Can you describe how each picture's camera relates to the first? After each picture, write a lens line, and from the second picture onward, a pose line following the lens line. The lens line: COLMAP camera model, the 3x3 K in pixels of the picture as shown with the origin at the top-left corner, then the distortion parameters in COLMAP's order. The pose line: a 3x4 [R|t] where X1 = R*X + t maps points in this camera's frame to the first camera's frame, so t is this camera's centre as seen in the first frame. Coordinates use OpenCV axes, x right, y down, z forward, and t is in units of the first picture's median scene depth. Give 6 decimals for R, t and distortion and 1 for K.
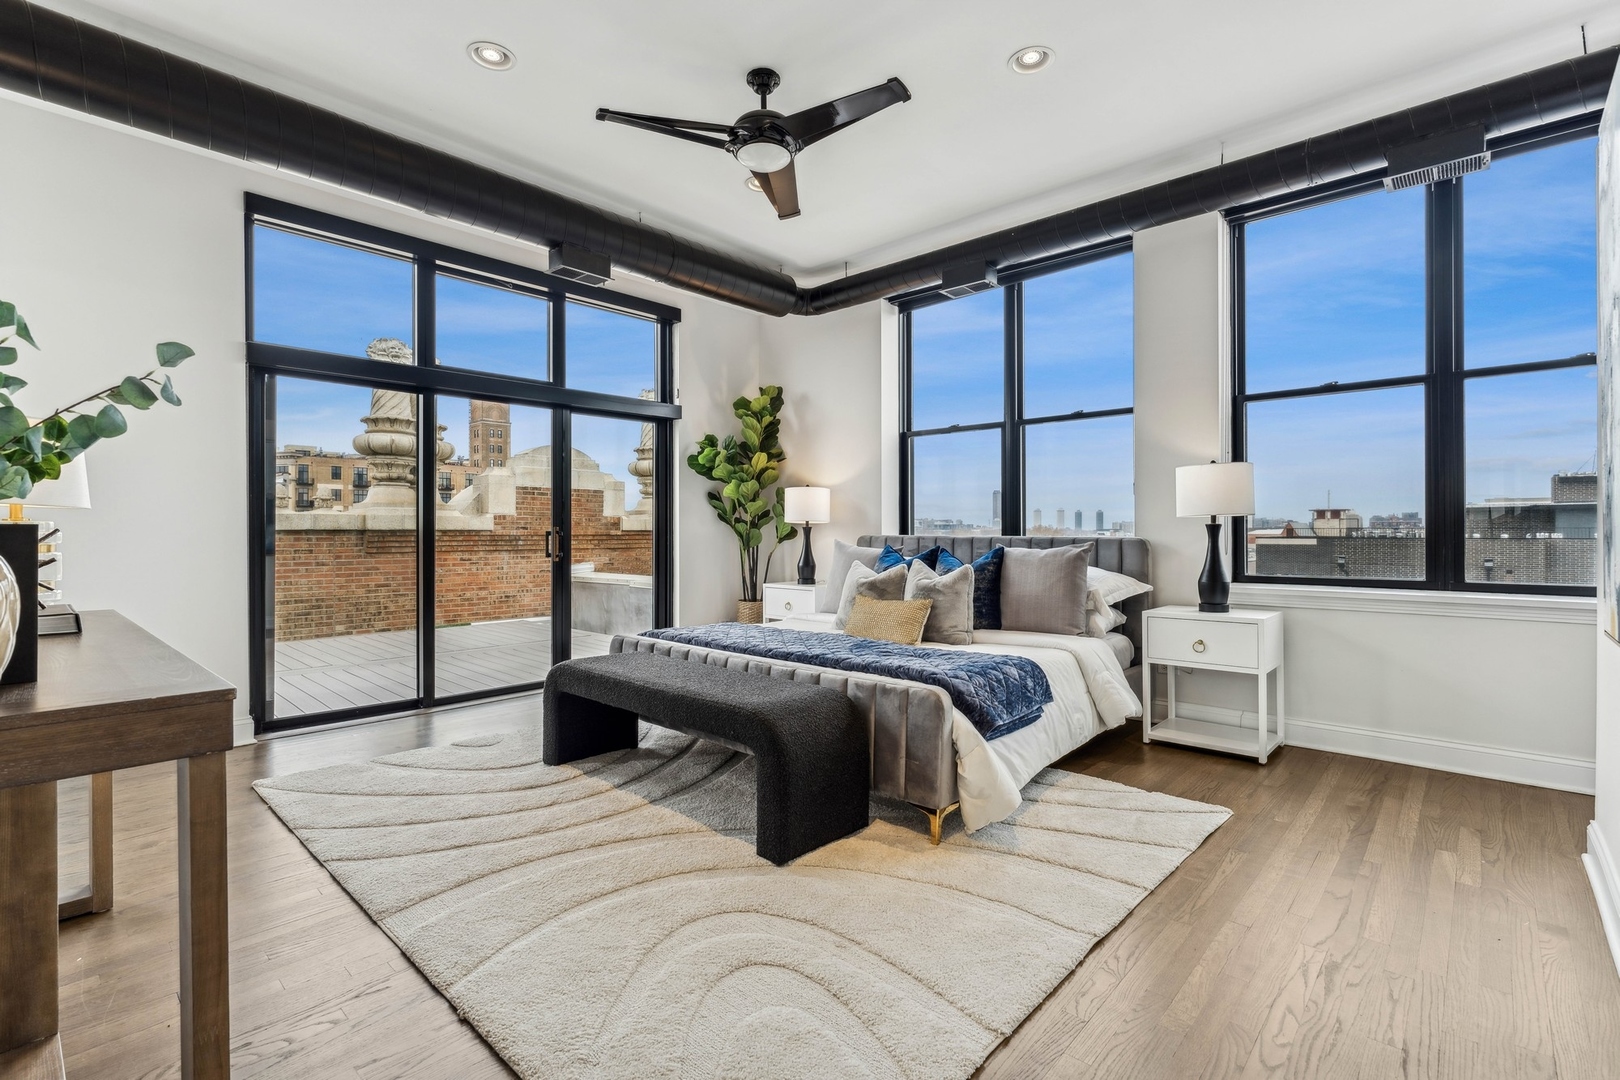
lens RADIAL K [[749.7, 0, 805.9], [0, 749.7, 534.6], [0, 0, 1]] dist [0.003065, 0.000140]
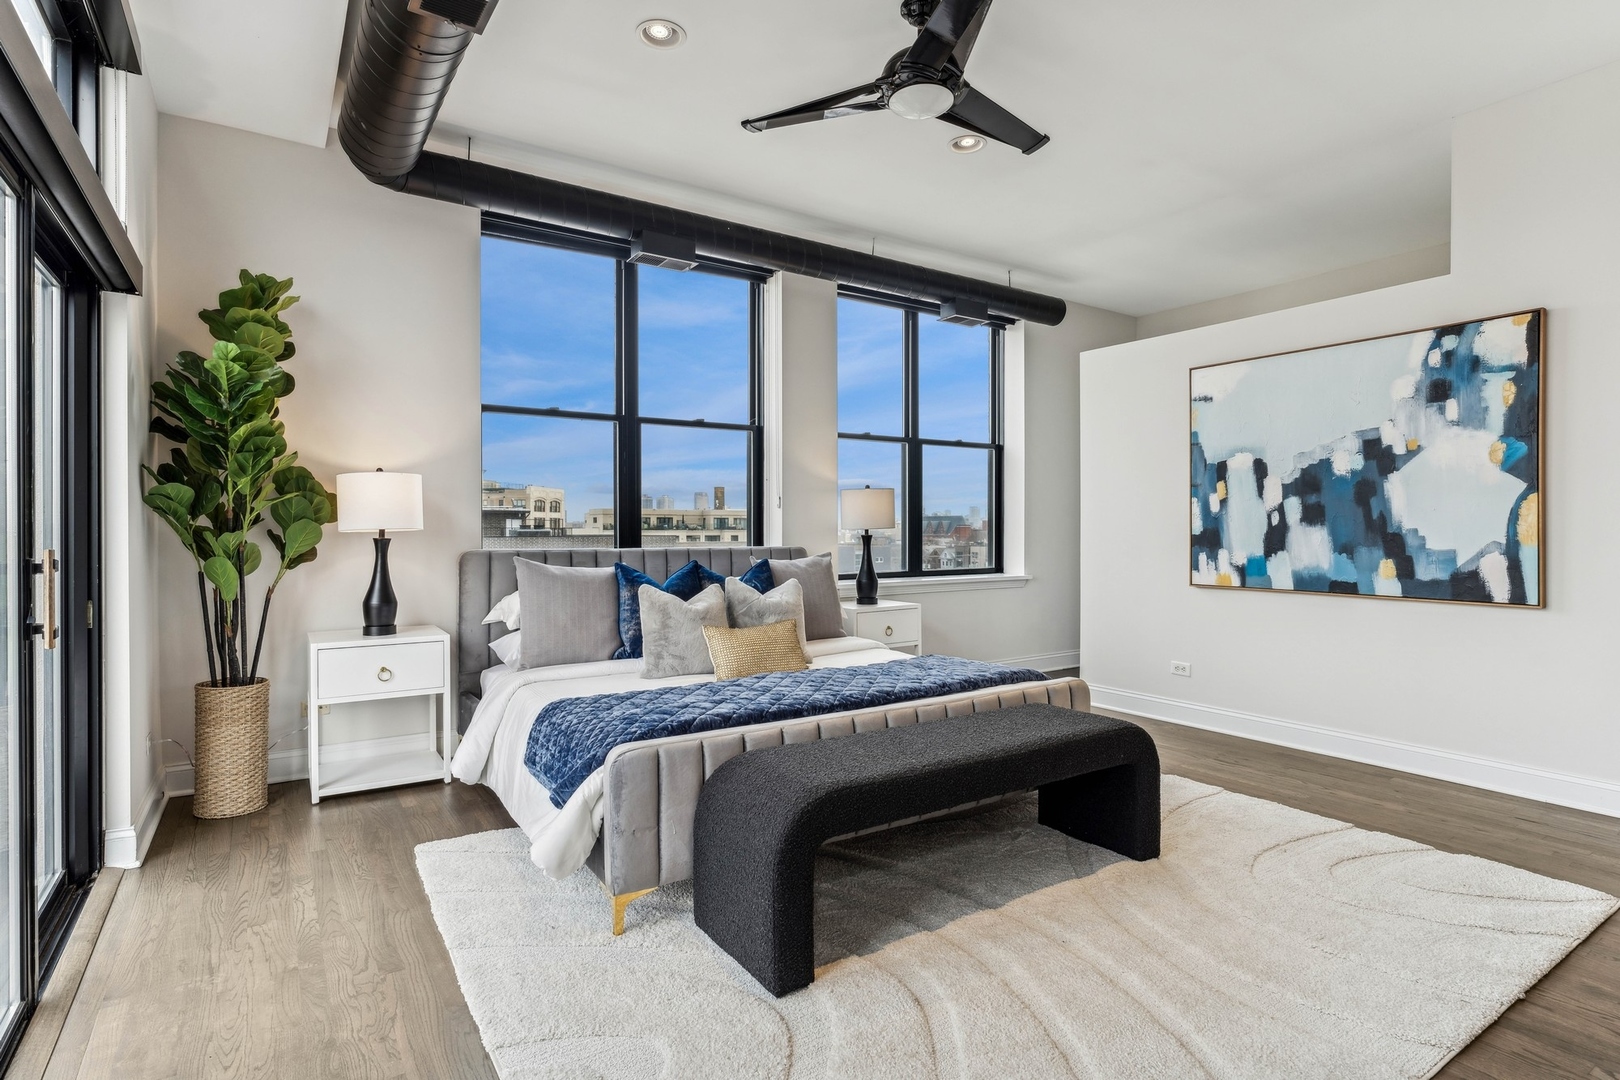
lens RADIAL K [[813.3, 0, 810.0], [0, 813.3, 540.0], [0, 0, 1]] dist [0.001070, 0.000113]
pose [[0.234995, -0.004224, 0.971987, -0.758365], [0.013517, 0.999908, 0.001078, -0.007308], [-0.971903, 0.012885, 0.235030, 0.723637]]
